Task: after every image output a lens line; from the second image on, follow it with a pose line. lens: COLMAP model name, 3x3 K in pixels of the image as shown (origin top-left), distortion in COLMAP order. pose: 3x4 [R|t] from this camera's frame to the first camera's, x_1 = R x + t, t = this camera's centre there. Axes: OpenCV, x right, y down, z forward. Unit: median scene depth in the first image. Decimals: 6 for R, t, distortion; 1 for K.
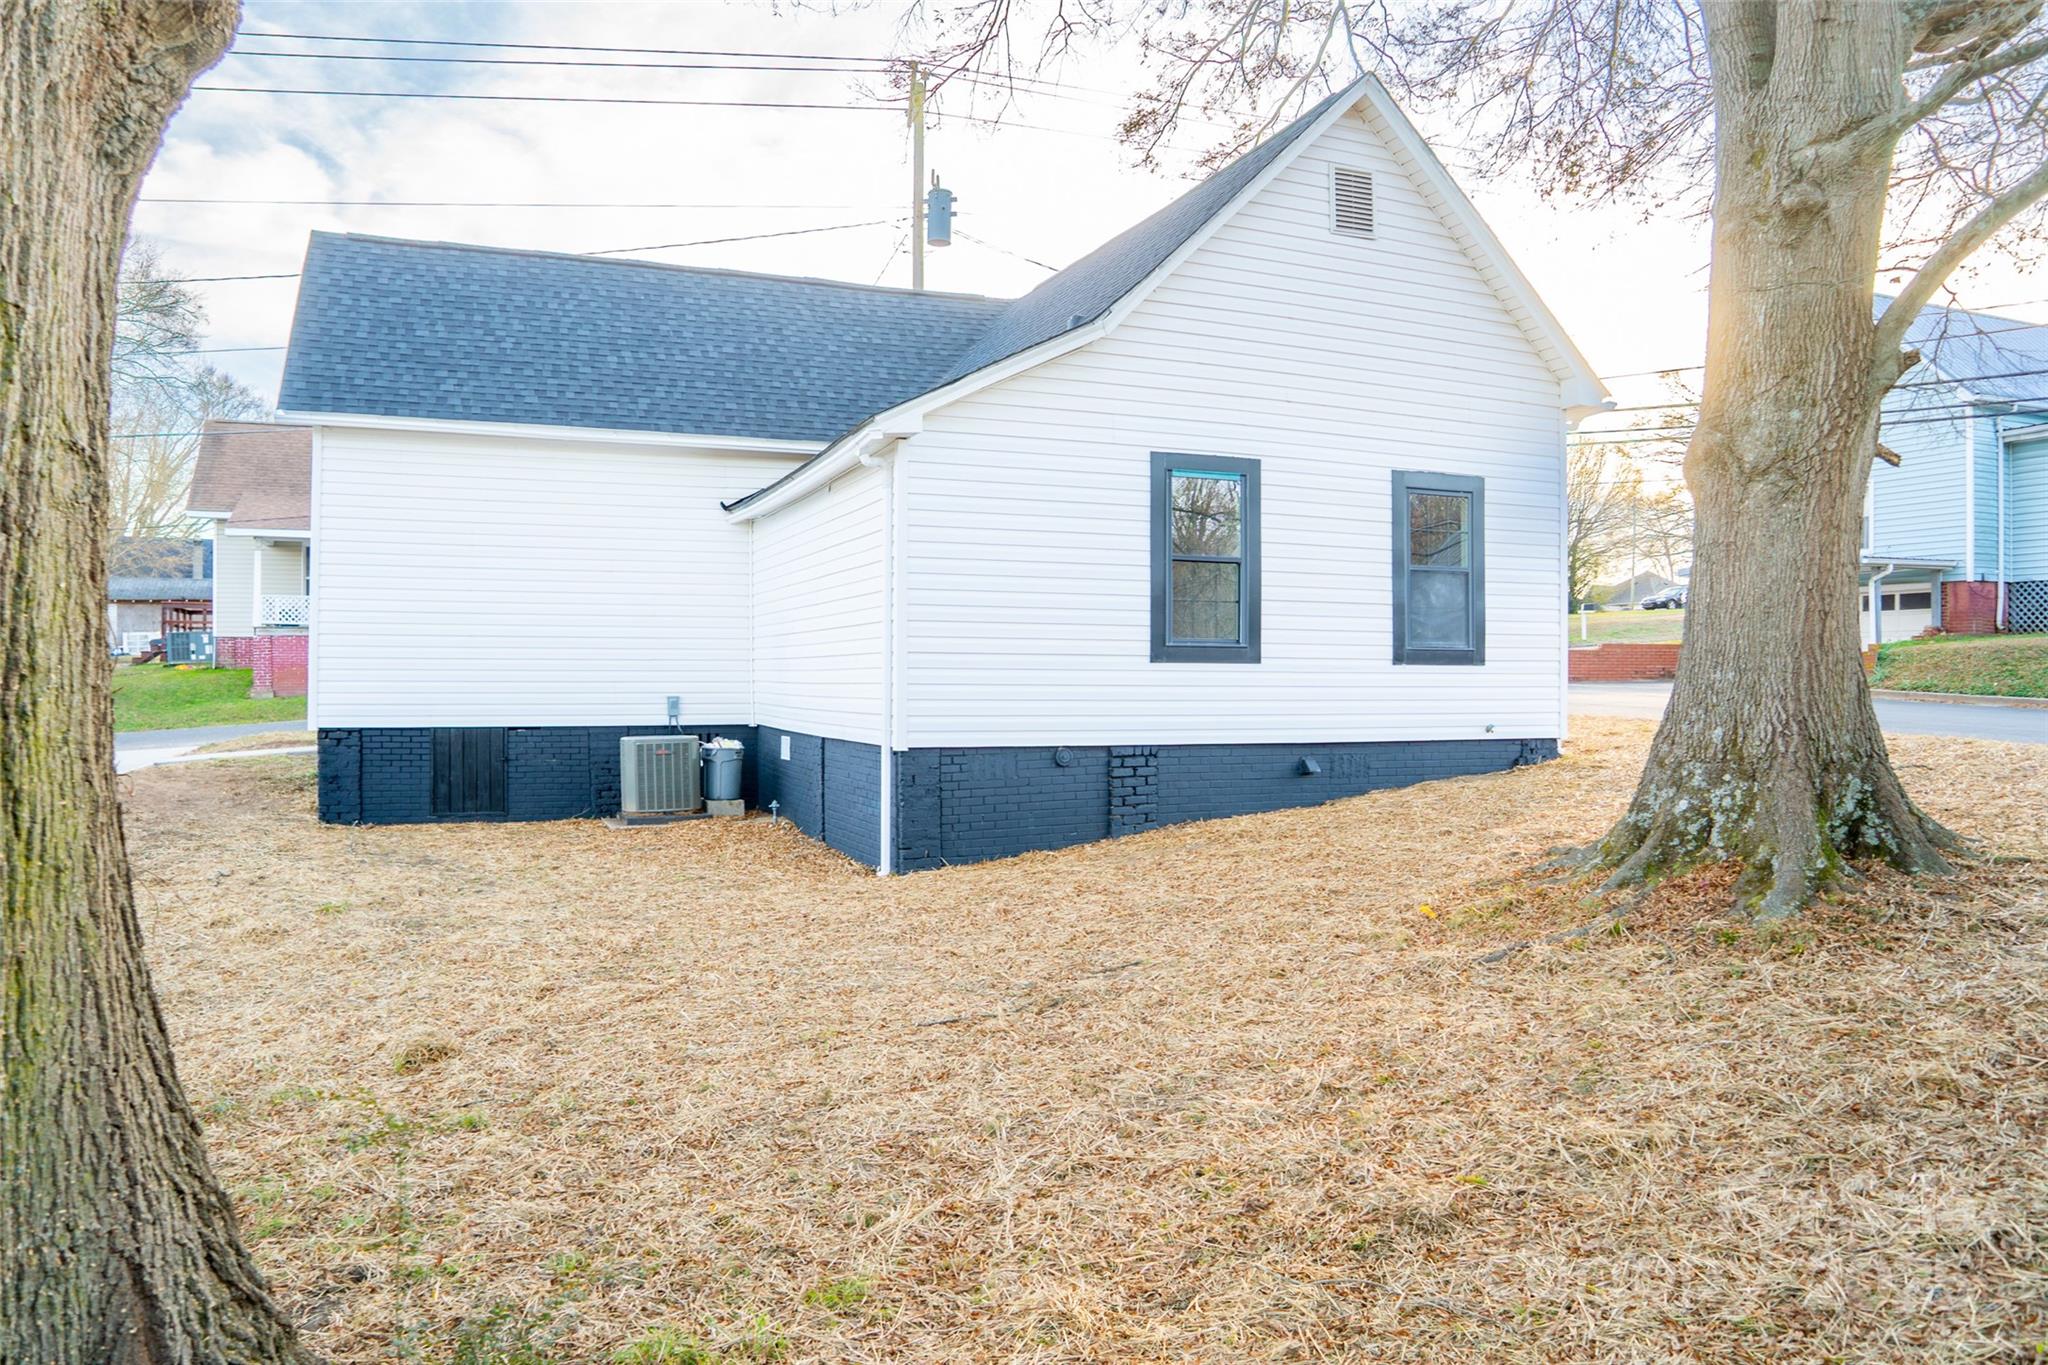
lens RADIAL K [[1443.2, 0, 996.4], [0, 1443.2, 678.8], [0, 0, 1]] dist [-0.105182, 0.042581]
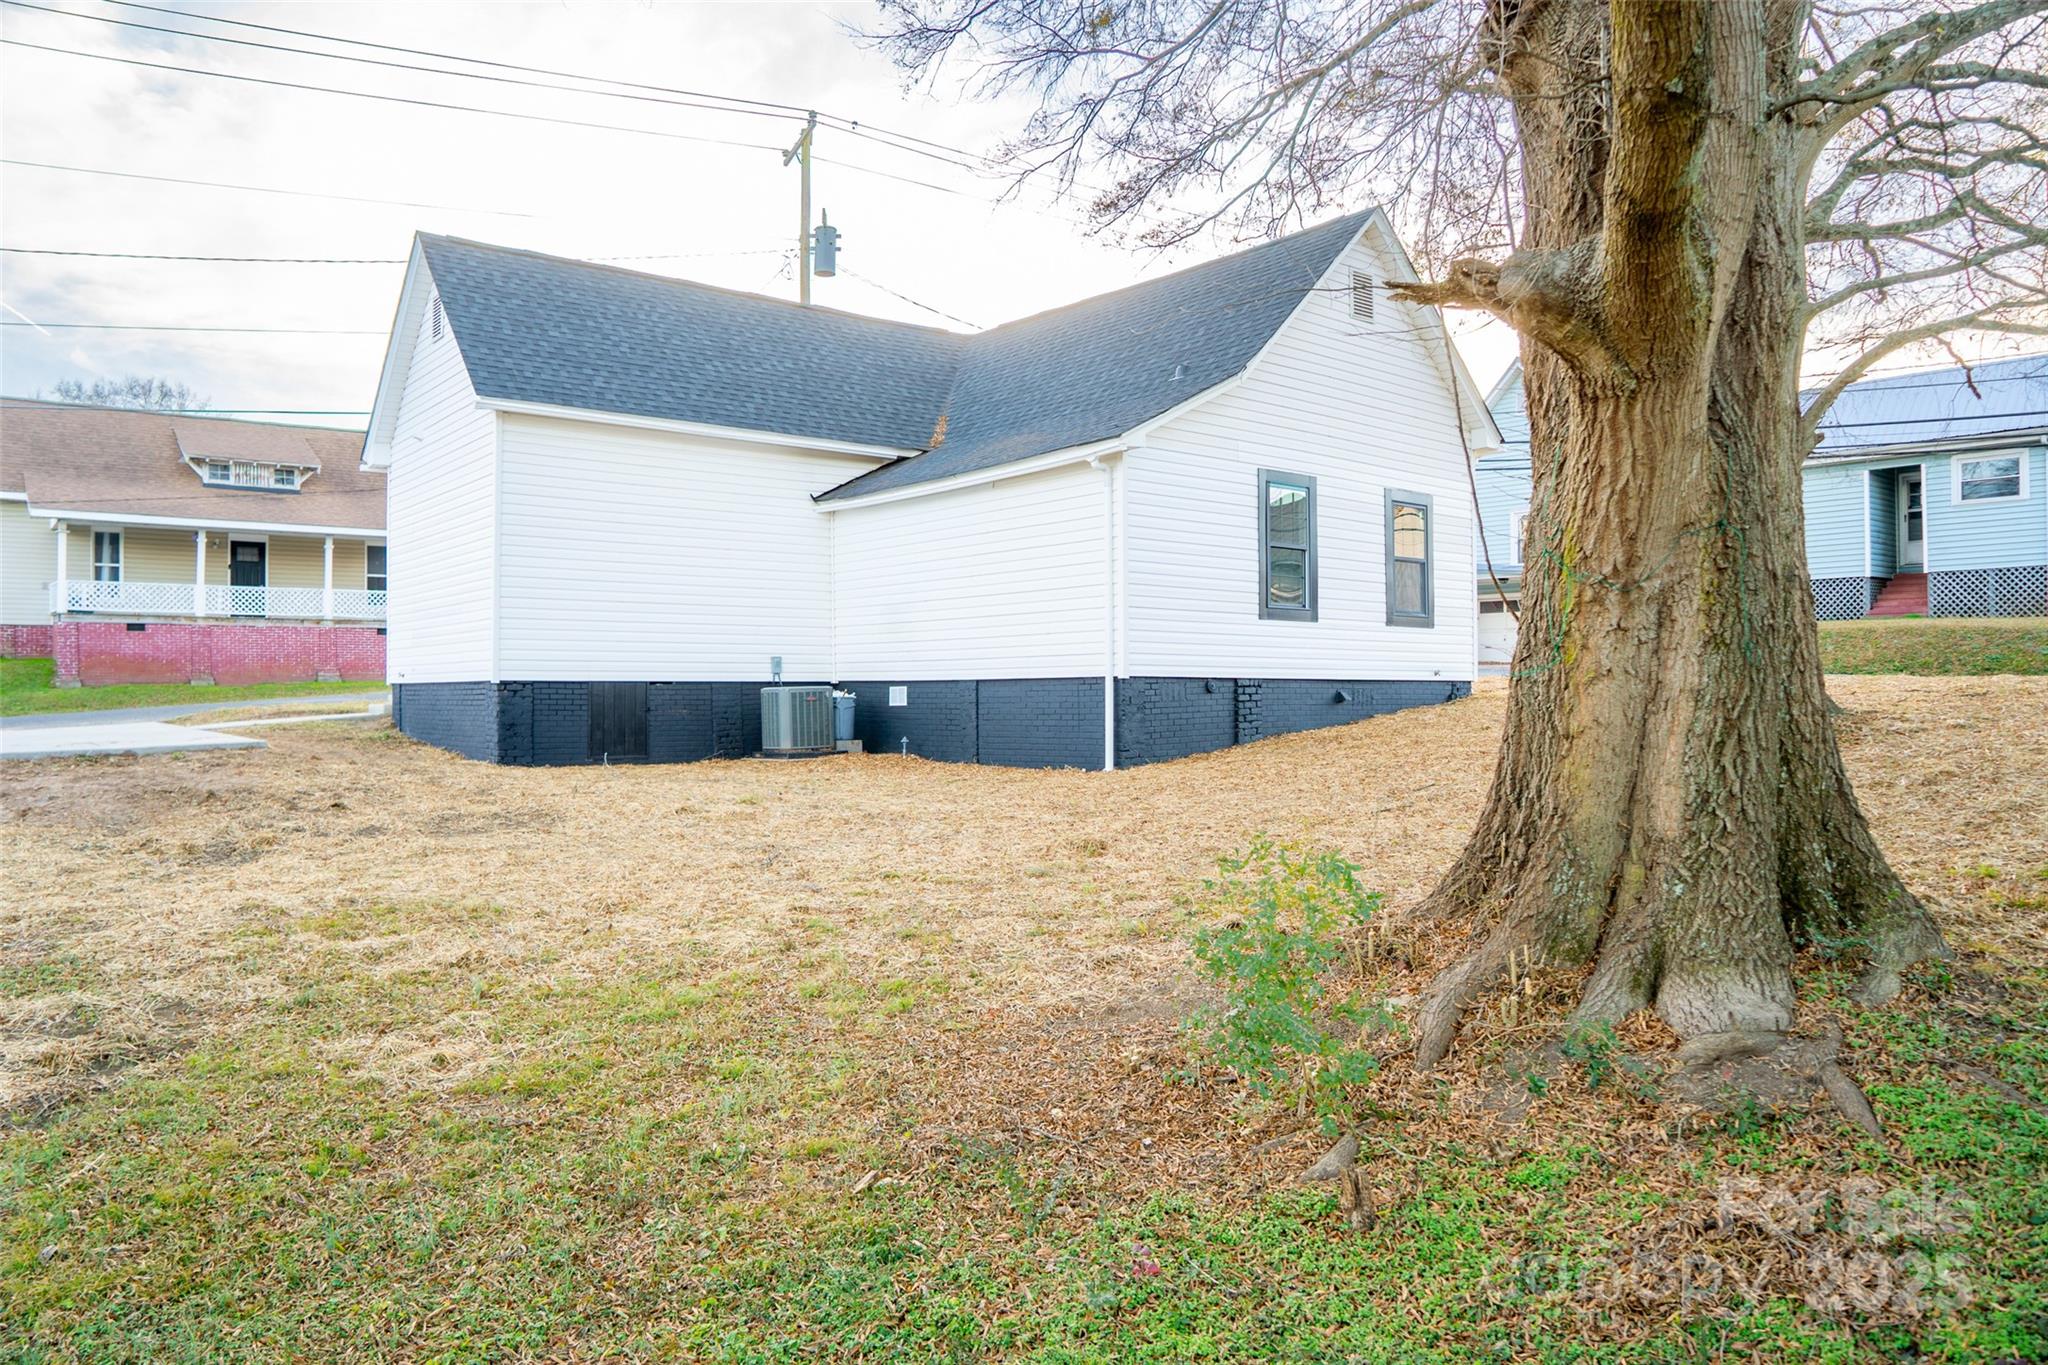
lens RADIAL K [[1422.8, 0, 1024.0], [0, 1422.8, 682.5], [0, 0, 1]] dist [-0.087593, 0.002593]
pose [[0.952094, -0.003846, 0.305781, -0.429228], [0.006018, 0.999963, -0.006162, 0.046178], [-0.305746, 0.007707, 0.952082, -0.192100]]
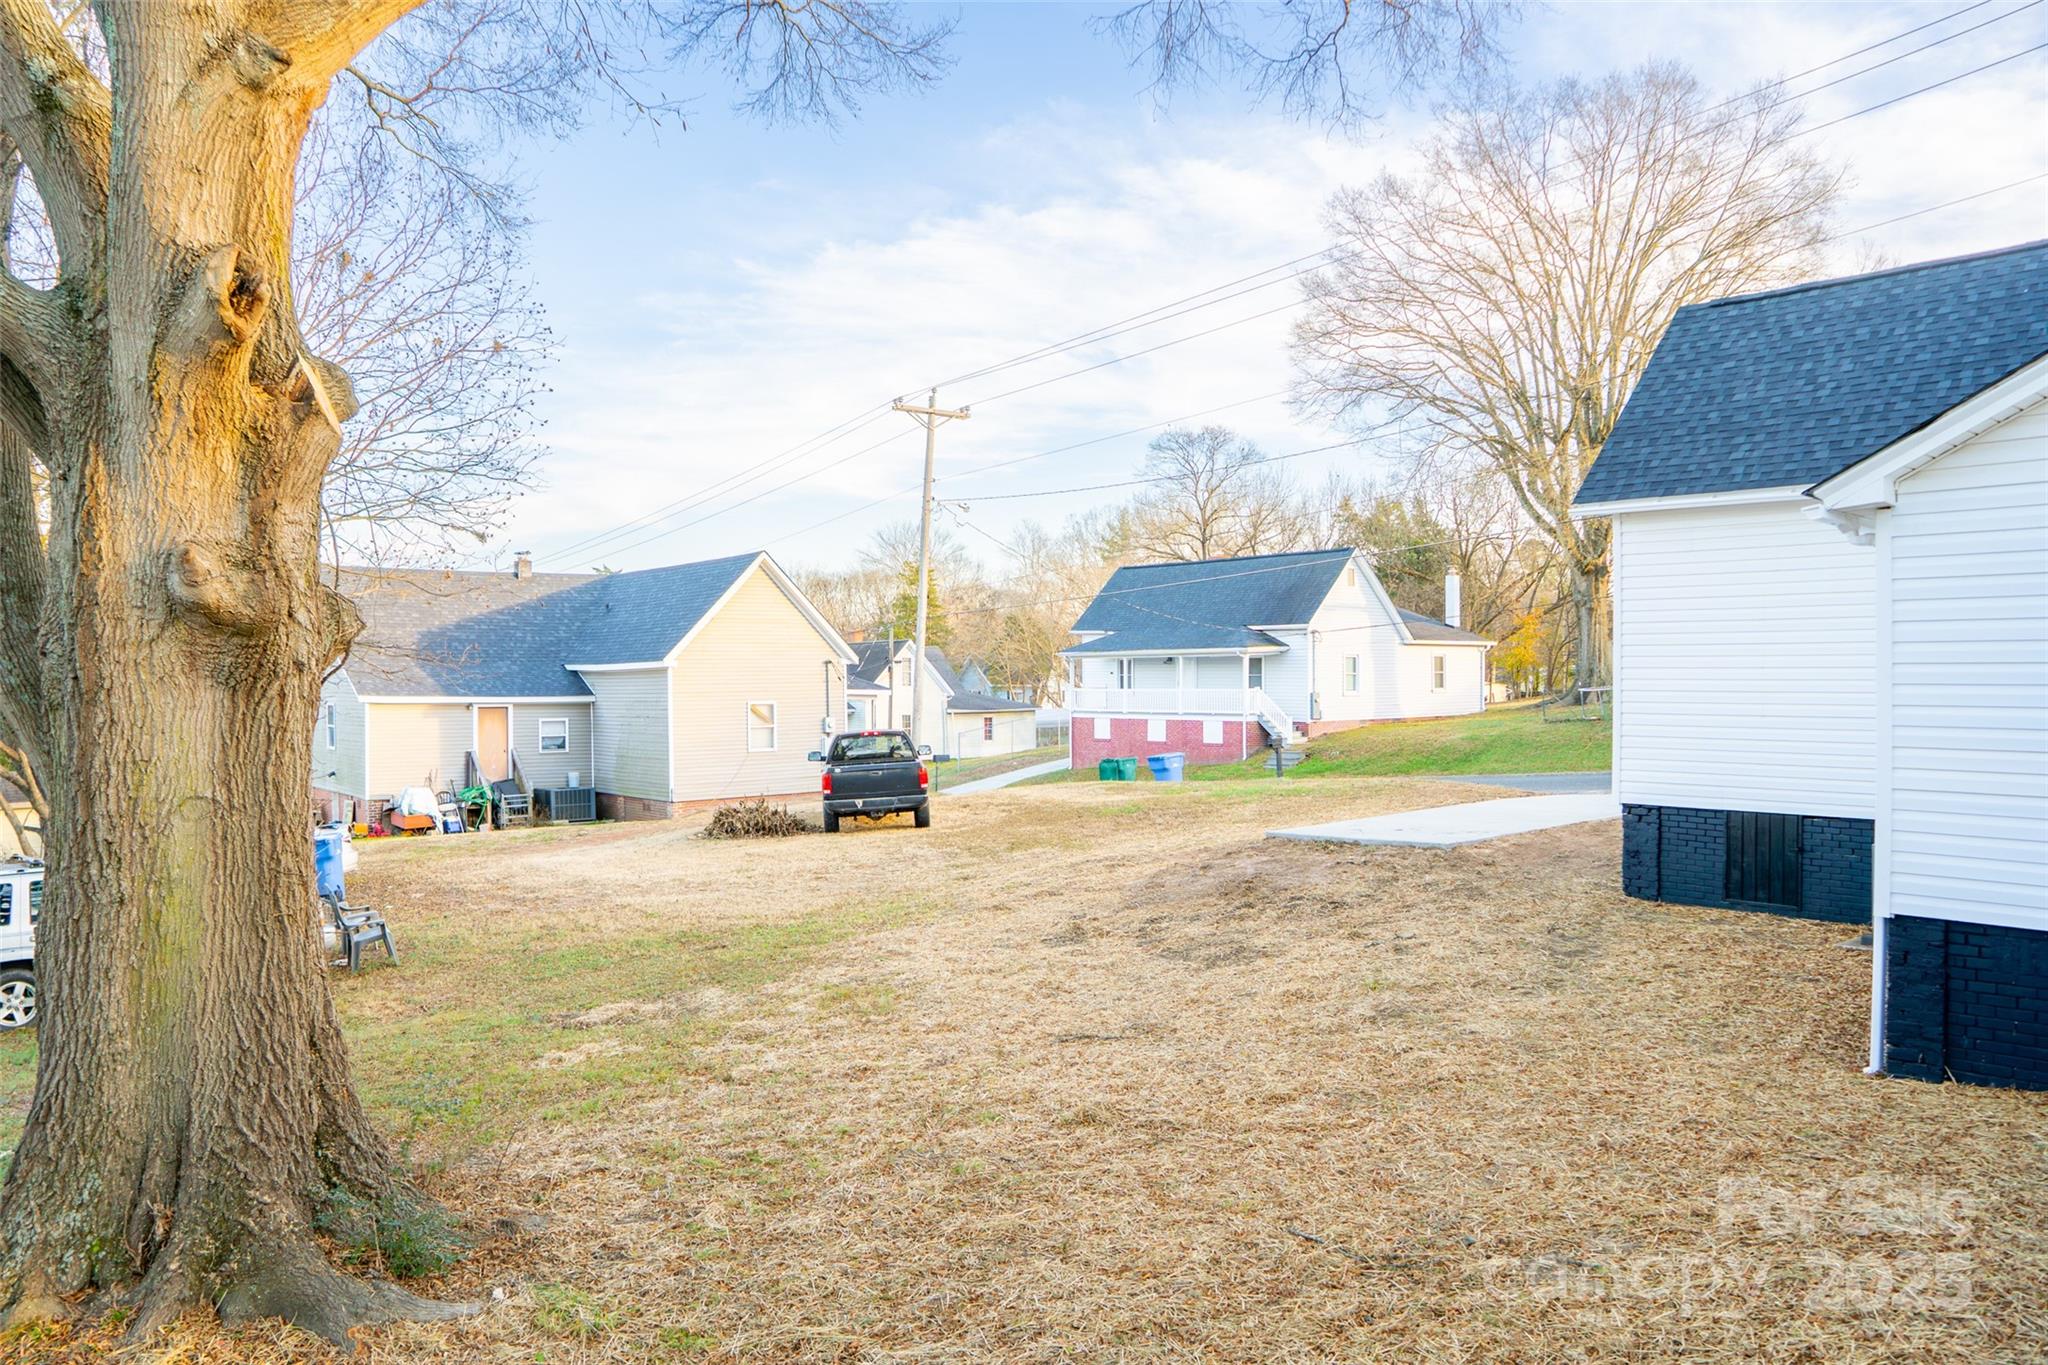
lens RADIAL K [[1443.2, 0, 996.4], [0, 1443.2, 678.8], [0, 0, 1]] dist [-0.105182, 0.042581]
pose [[0.316531, -0.001616, -0.948581, 0.367011], [0.006189, 0.999981, 0.000362, -0.060847], [0.948562, -0.005985, 0.316535, 0.235943]]
